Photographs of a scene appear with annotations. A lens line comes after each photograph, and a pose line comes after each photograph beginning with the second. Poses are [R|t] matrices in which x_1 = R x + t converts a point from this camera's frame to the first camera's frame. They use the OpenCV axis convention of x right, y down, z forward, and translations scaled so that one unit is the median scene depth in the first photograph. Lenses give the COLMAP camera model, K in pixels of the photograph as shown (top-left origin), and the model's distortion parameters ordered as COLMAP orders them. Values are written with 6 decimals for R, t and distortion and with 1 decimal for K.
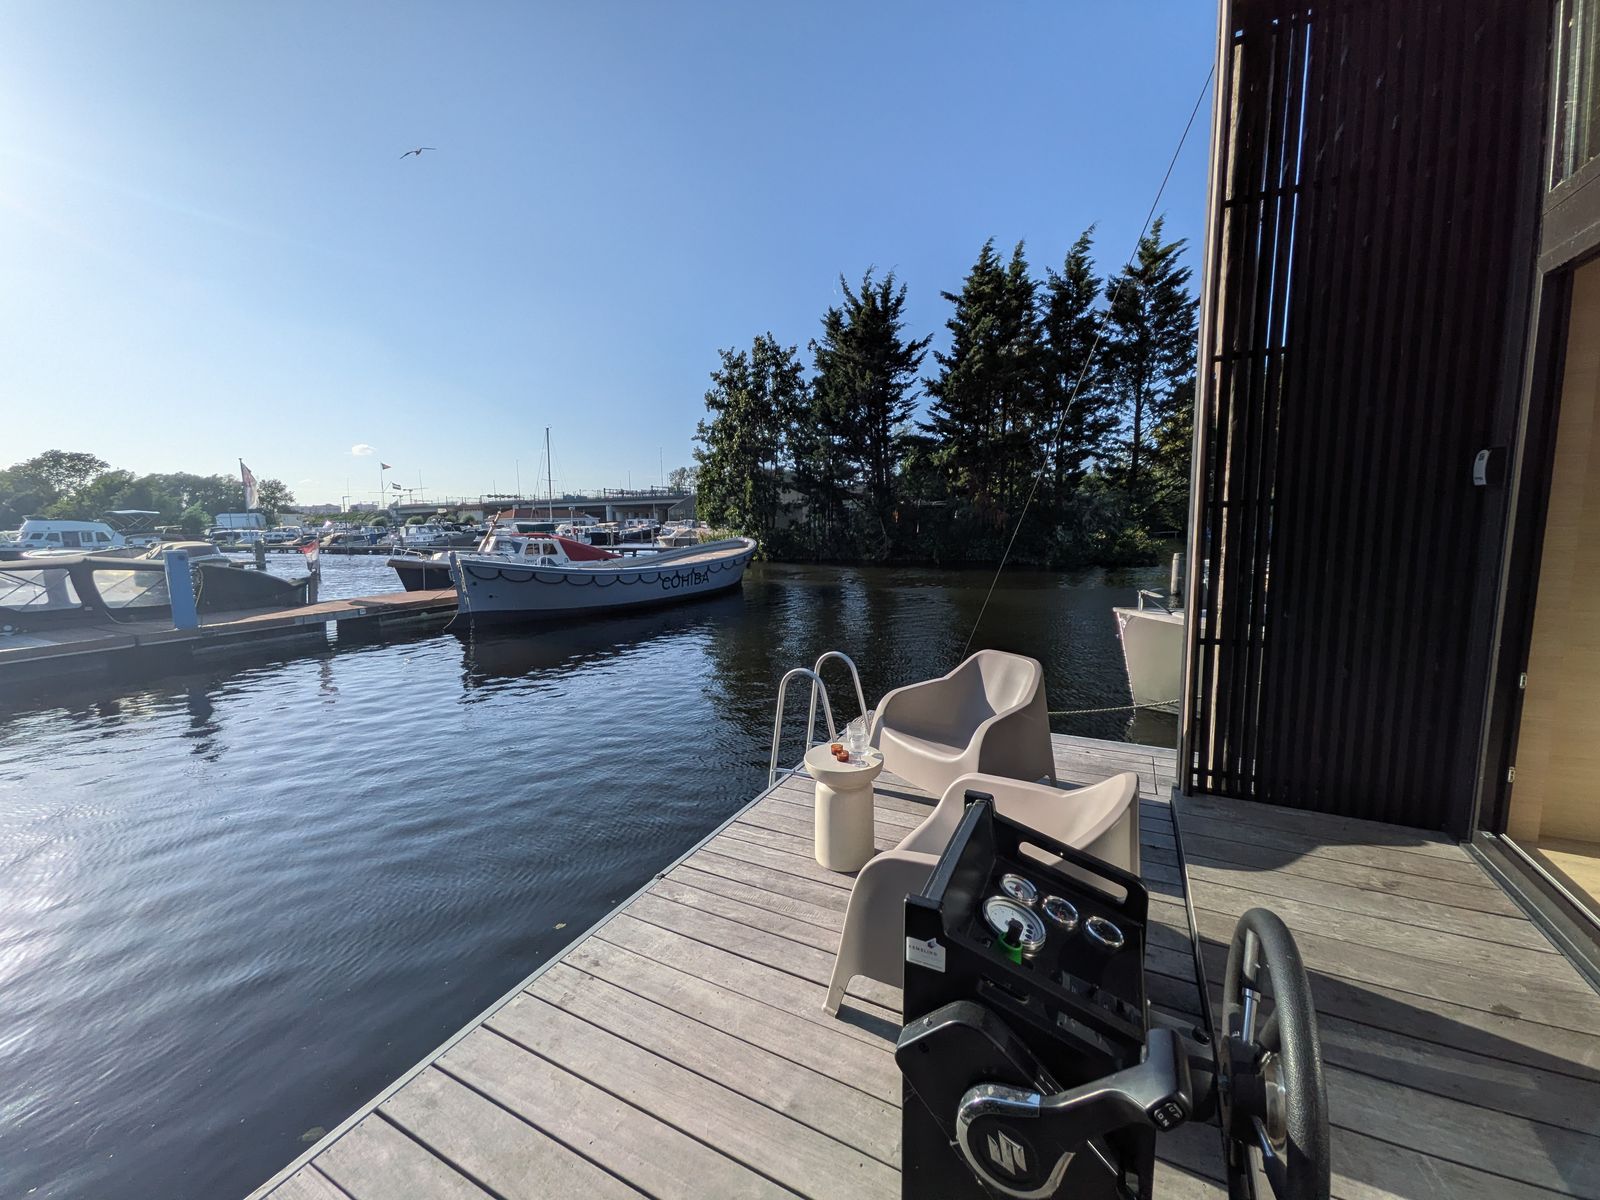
lens RADIAL K [[633.5, 0, 795.7], [0, 633.5, 596.5], [0, 0, 1]] dist [0.024948, -0.004572]
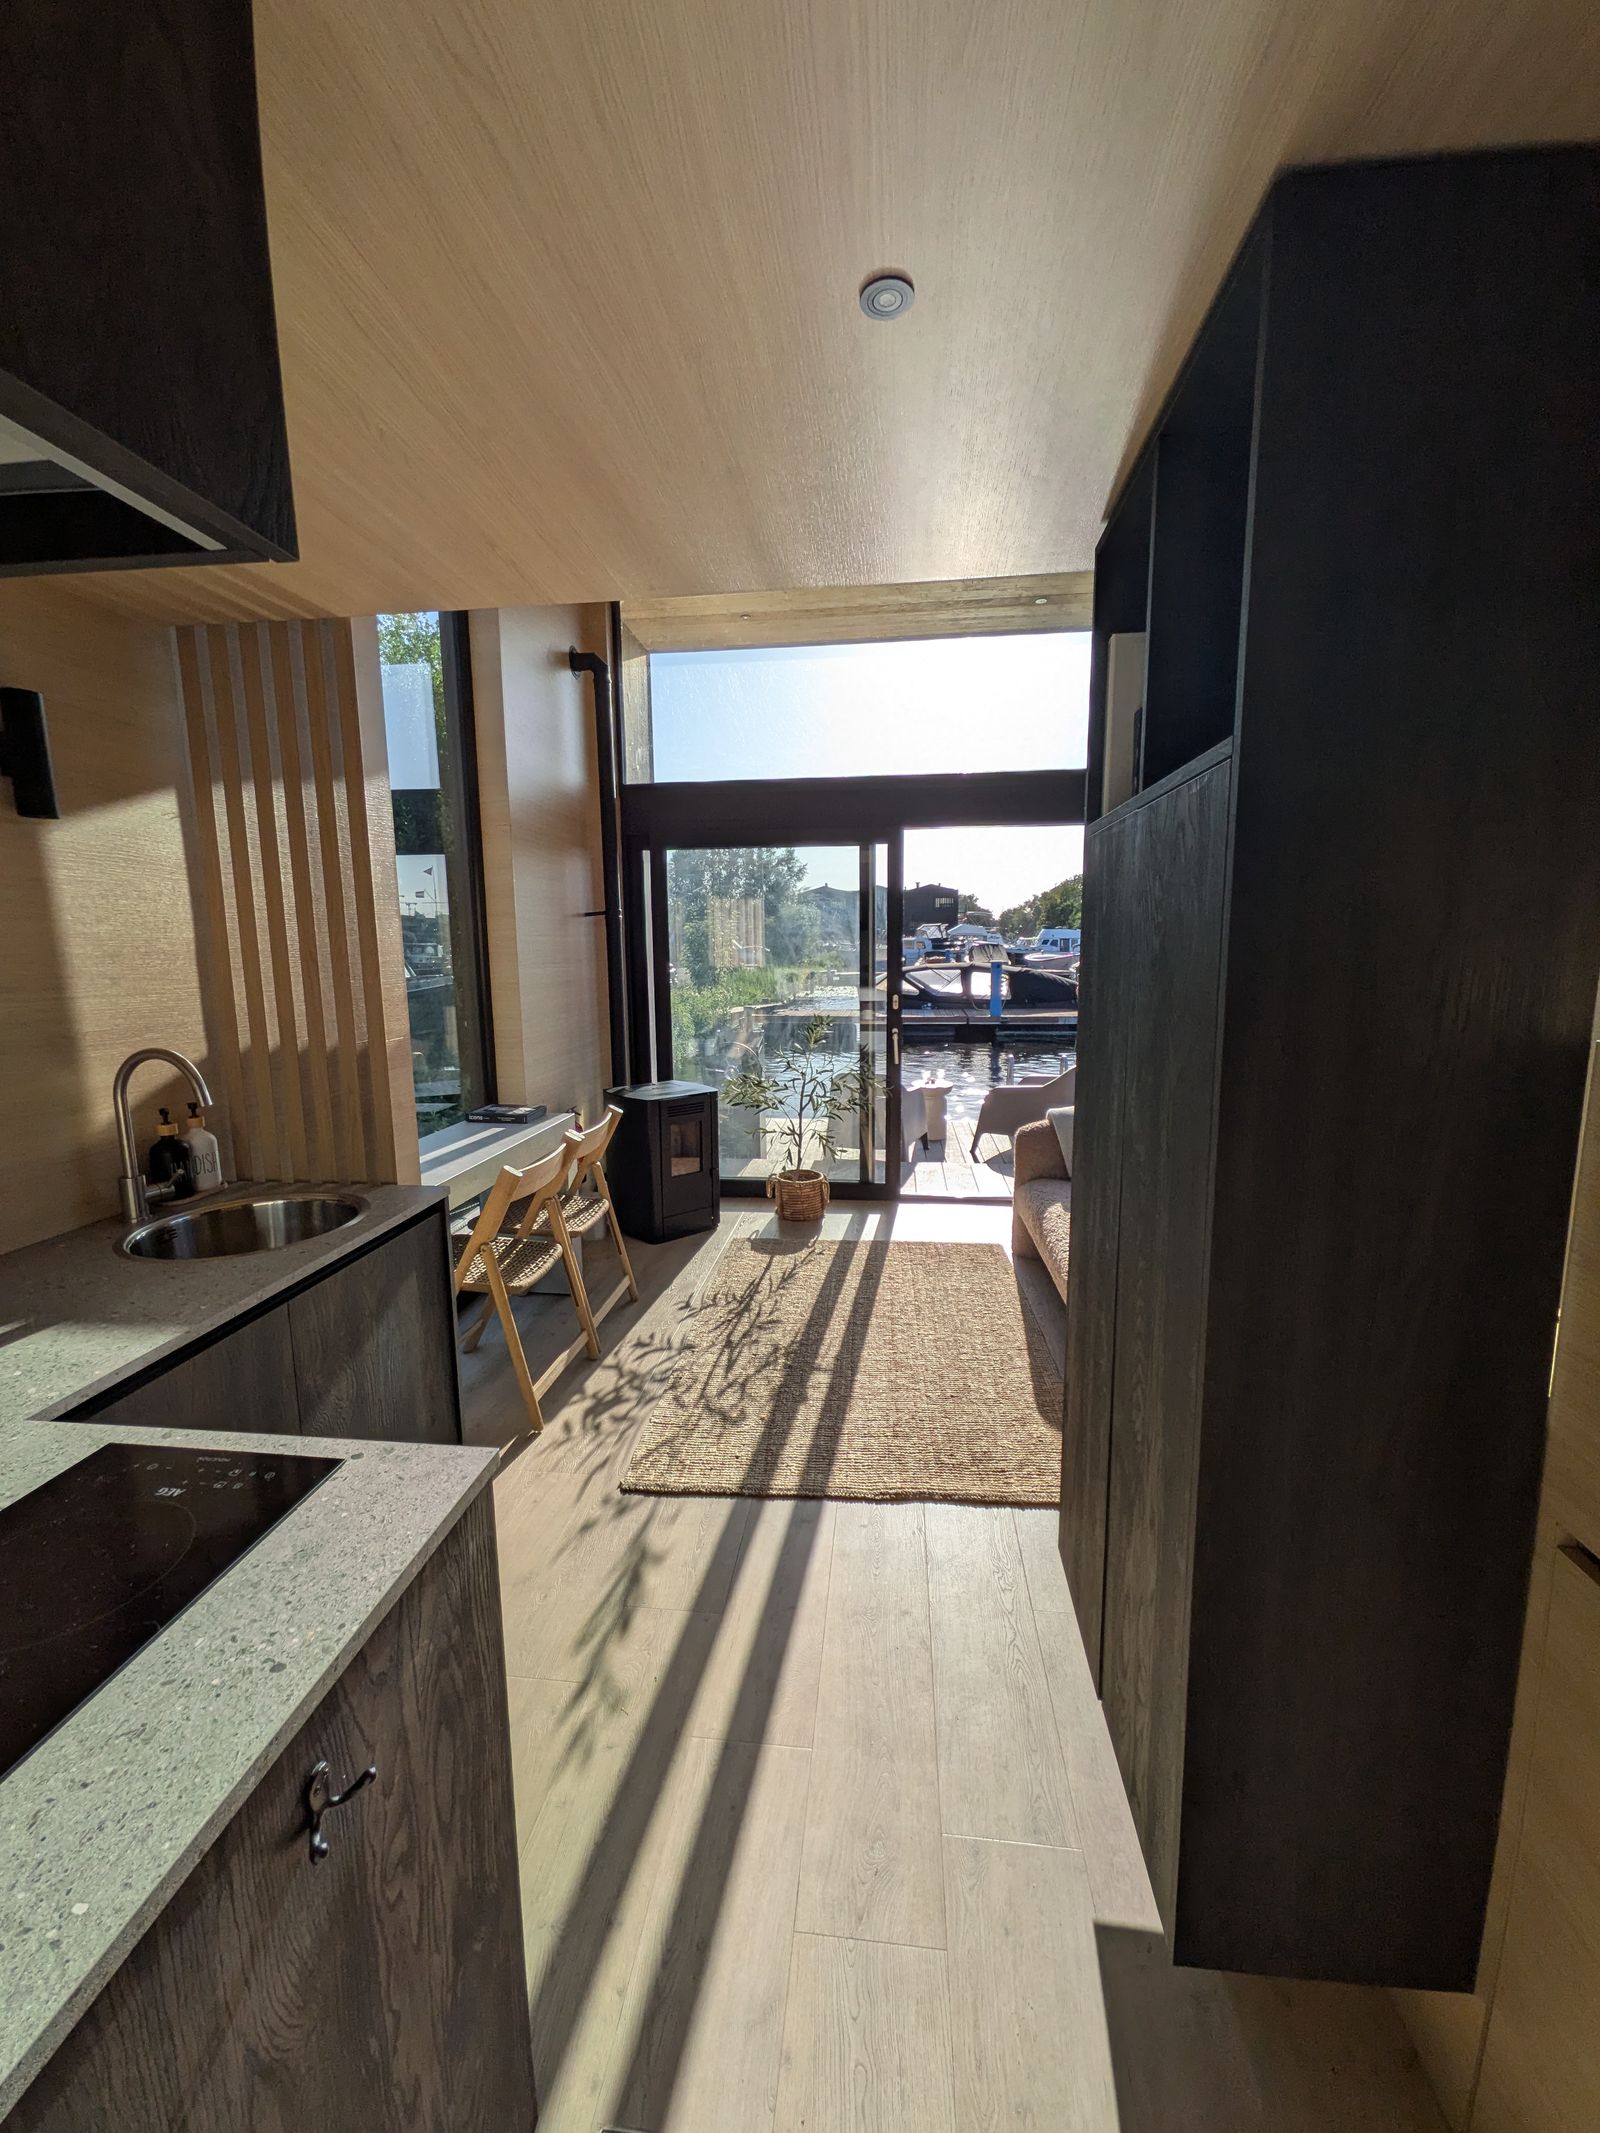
lens RADIAL K [[844.6, 0, 787.4], [0, 844.6, 1073.9], [0, 0, 1]] dist [0.024948, -0.004572]
pose [[0.357214, 0.168332, -0.918729, 0.248343], [-0.118013, 0.983877, 0.134383, -0.008869], [0.926537, 0.060418, 0.371320, -0.040948]]
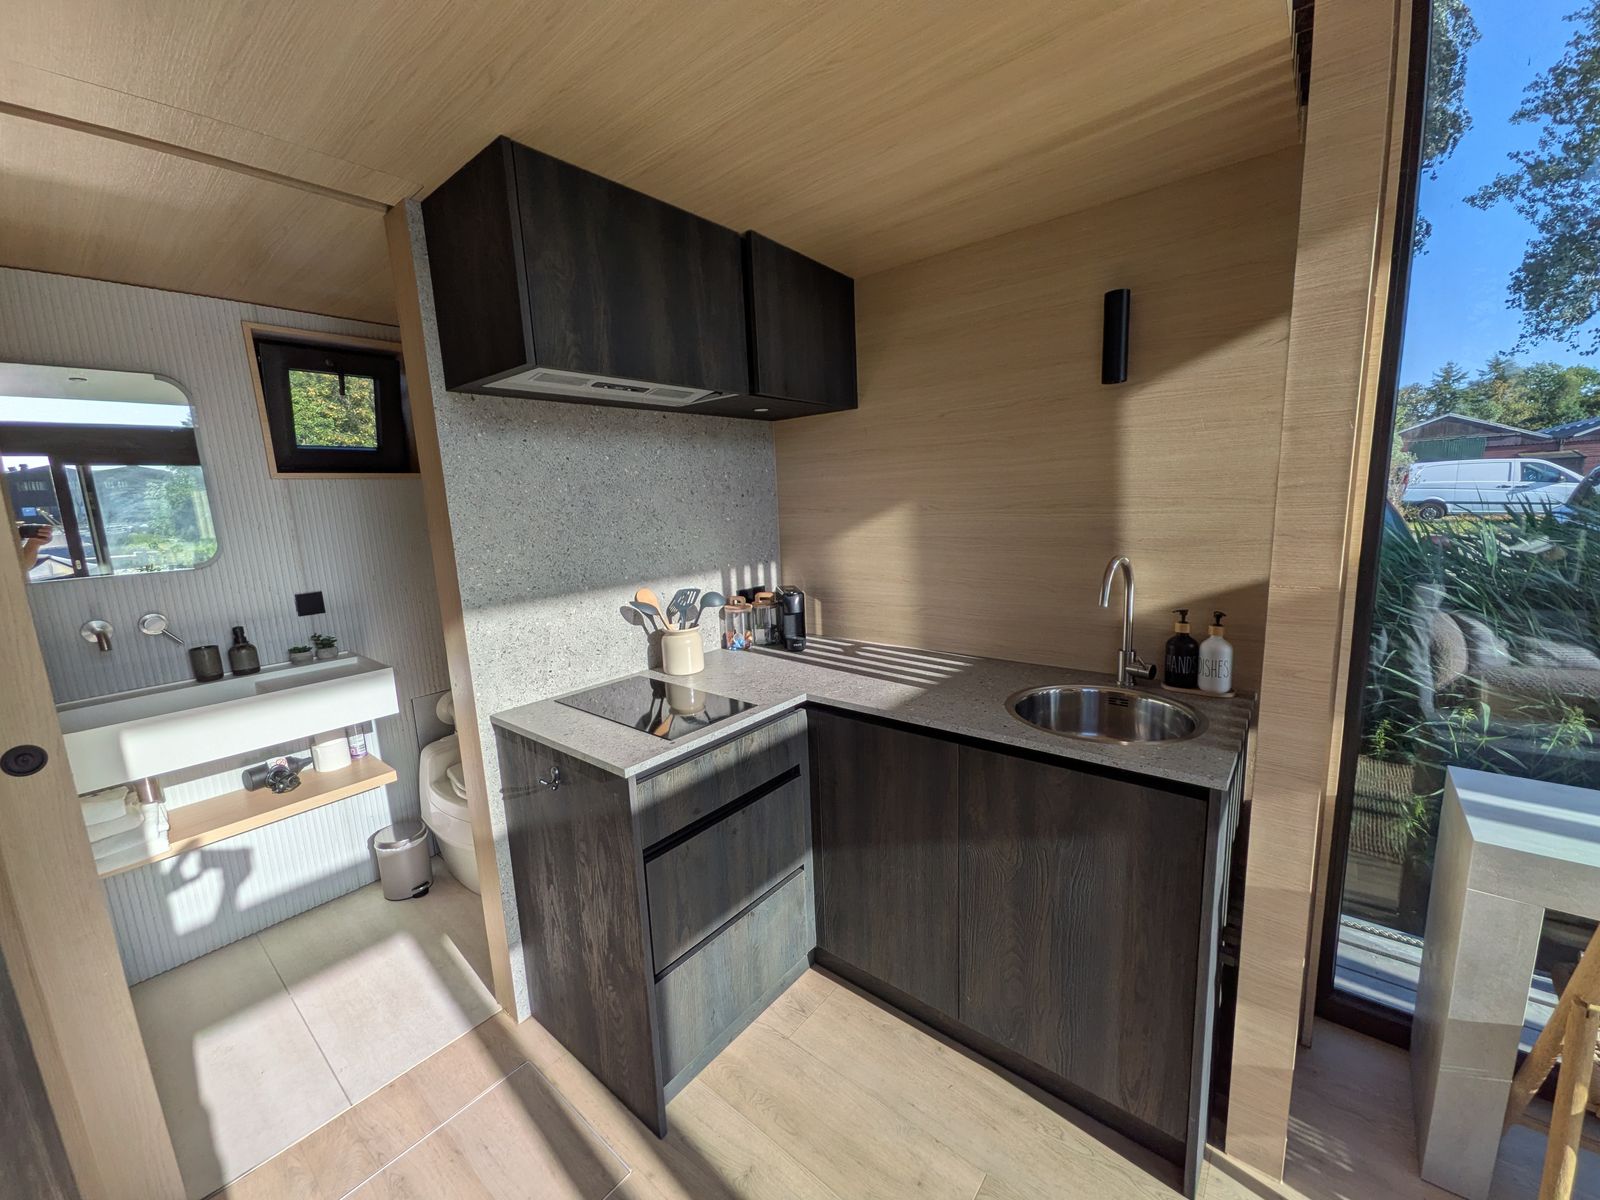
lens RADIAL K [[633.5, 0, 800.6], [0, 633.5, 597.6], [0, 0, 1]] dist [0.024948, -0.004572]
pose [[-0.976867, 0.041014, 0.209878, 0.183074], [0.100449, 0.954430, 0.281022, -0.013183], [-0.188788, 0.295603, -0.936471, 0.006781]]
